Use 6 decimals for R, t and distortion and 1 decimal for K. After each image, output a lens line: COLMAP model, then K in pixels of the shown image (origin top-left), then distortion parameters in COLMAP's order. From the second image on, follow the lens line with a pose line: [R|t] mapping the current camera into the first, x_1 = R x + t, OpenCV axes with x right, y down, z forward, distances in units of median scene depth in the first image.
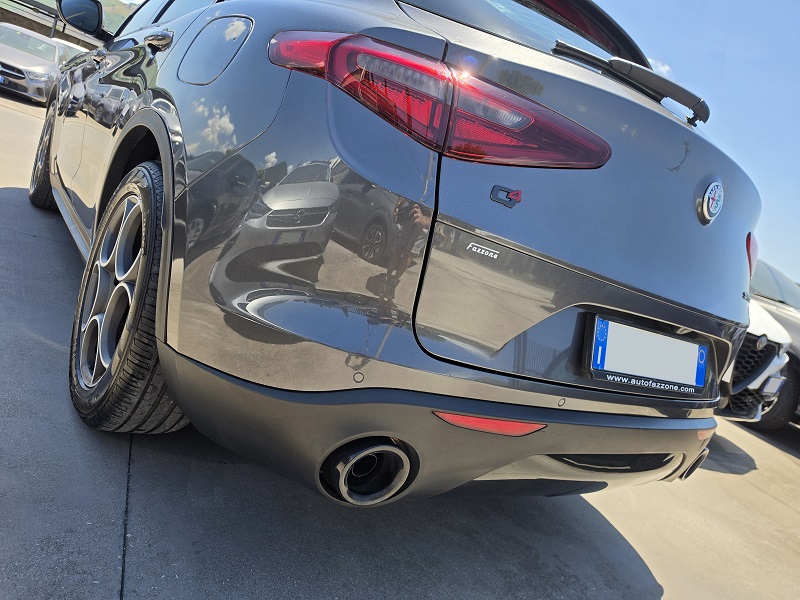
lens RADIAL K [[595.9, 0, 400.0], [0, 595.9, 300.0], [0, 0, 1]] dist [0.003065, -0.000583]
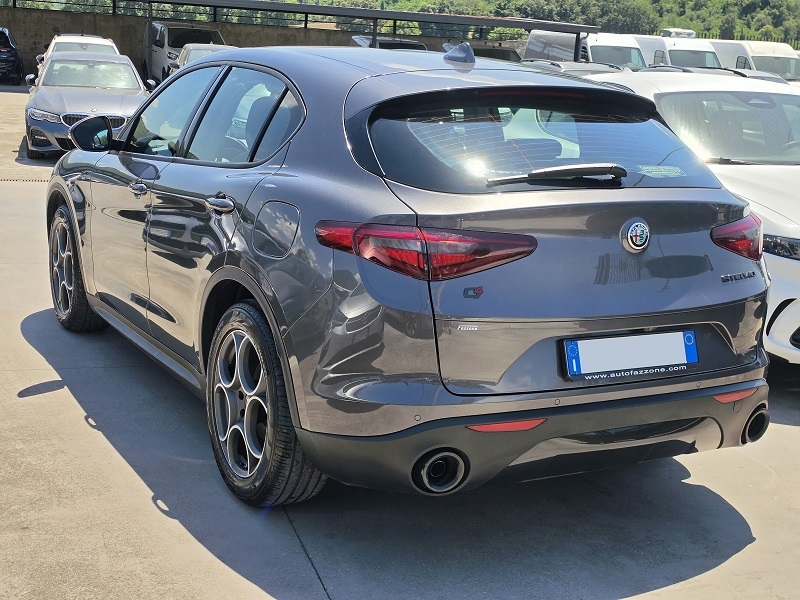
lens RADIAL K [[972.5, 0, 400.0], [0, 972.5, 300.0], [0, 0, 1]] dist [-0.004089, -0.007791]
pose [[0.951497, -0.264637, -0.156911, 0.321764], [0.261564, 0.964344, -0.040305, -0.076615], [0.161982, -0.002692, 0.986790, -1.387433]]
